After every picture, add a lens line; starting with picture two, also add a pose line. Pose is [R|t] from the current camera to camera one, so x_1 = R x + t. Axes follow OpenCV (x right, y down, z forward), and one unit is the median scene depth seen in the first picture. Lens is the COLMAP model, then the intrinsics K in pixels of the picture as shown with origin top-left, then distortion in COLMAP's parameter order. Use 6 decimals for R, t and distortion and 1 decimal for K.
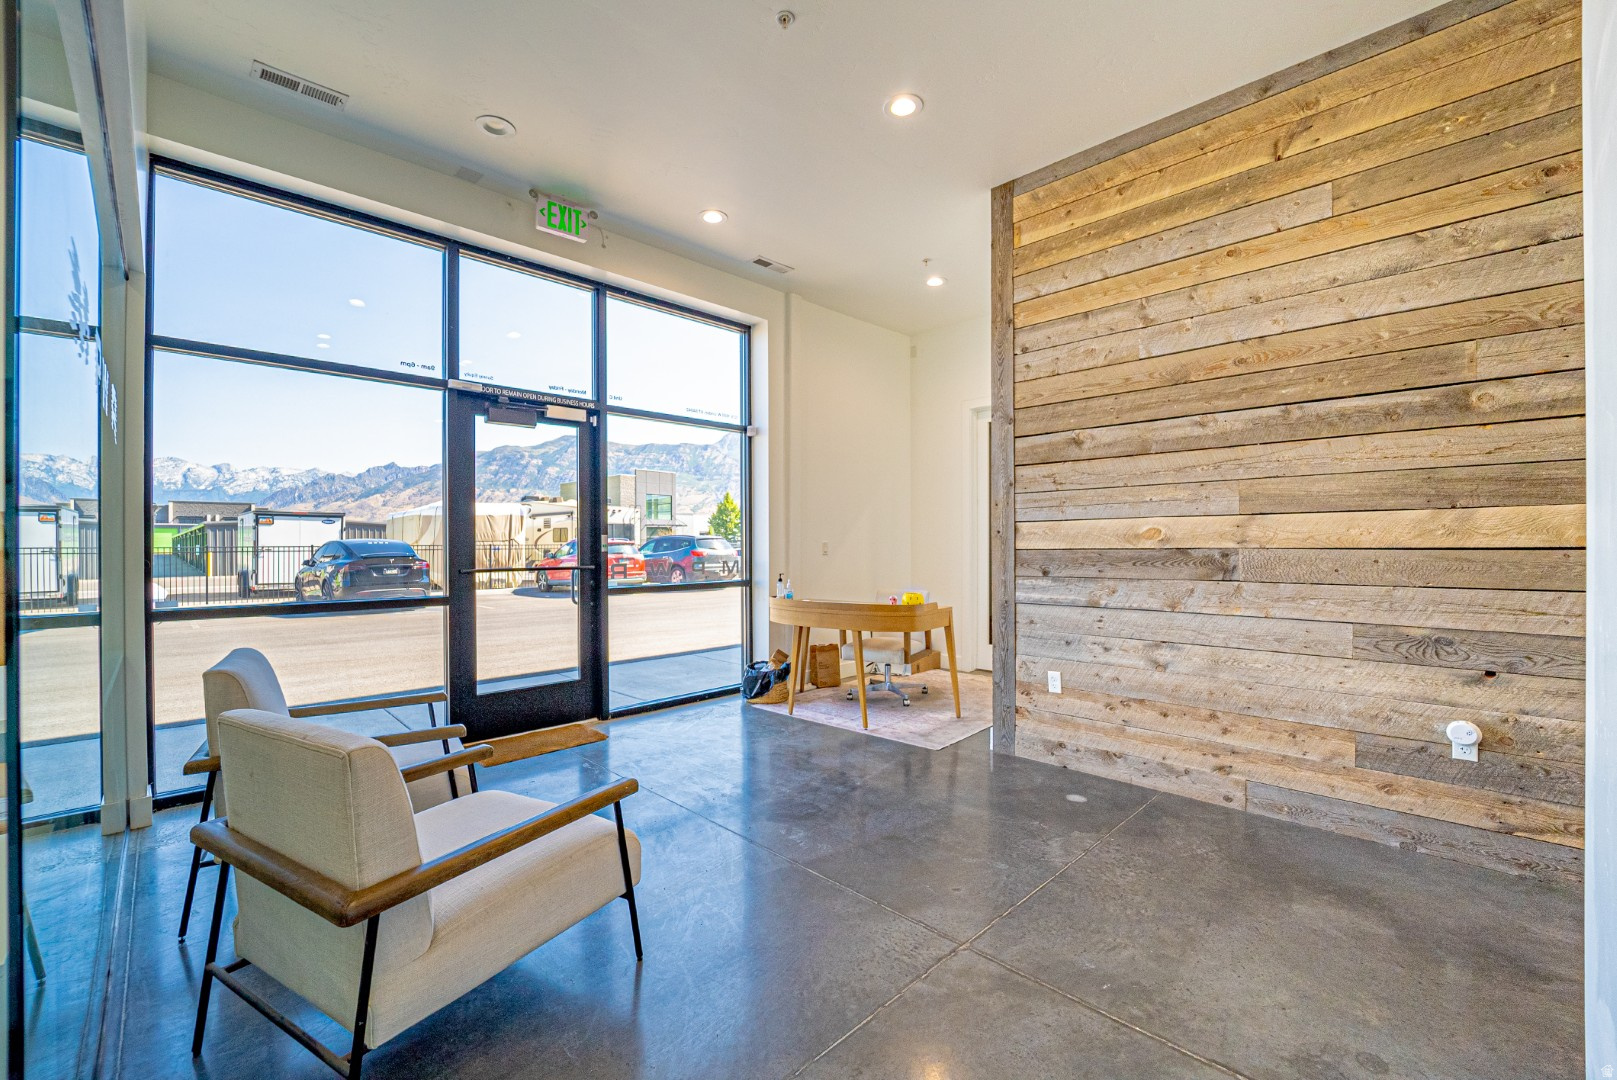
lens RADIAL K [[662.6, 0, 802.8], [0, 662.6, 532.2], [0, 0, 1]] dist [0.020981, 0.000128]
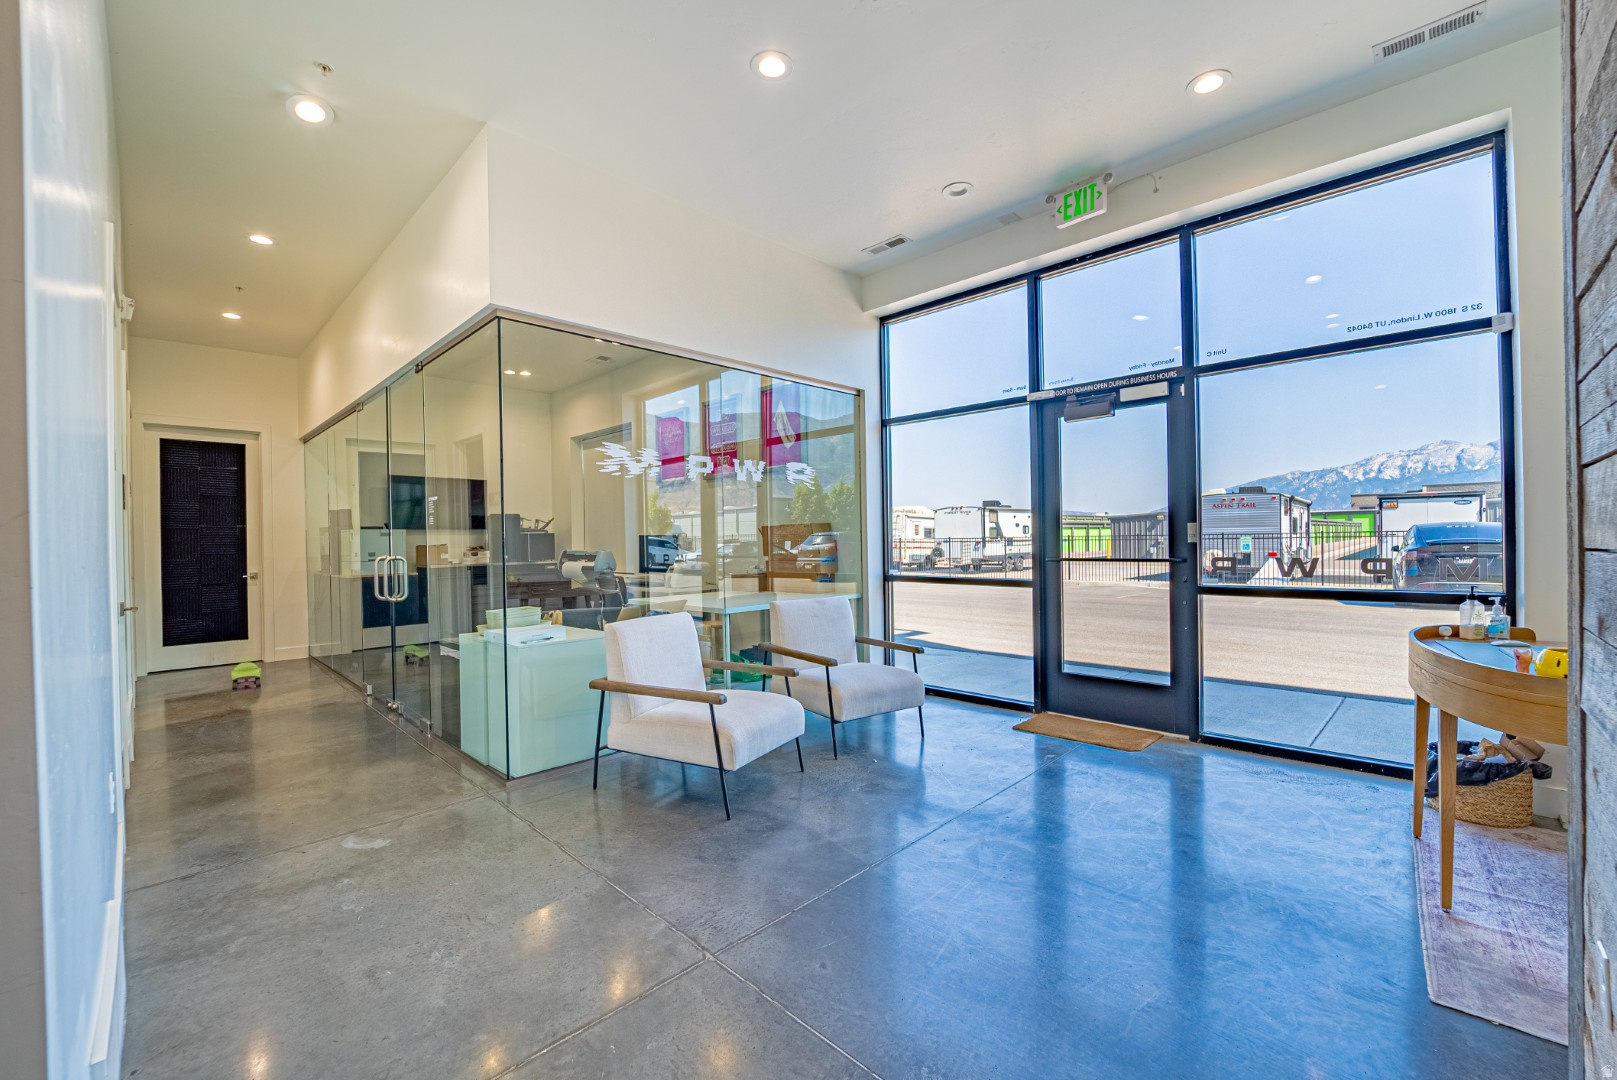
lens RADIAL K [[662.1, 0, 808.5], [0, 662.1, 540.0], [0, 0, 1]] dist [-0.022542, -0.000067]
pose [[0.034013, 0.005532, -0.999406, 0.522090], [0.032608, 0.999446, 0.006642, 0.003902], [0.998889, -0.032814, 0.033814, 0.491477]]
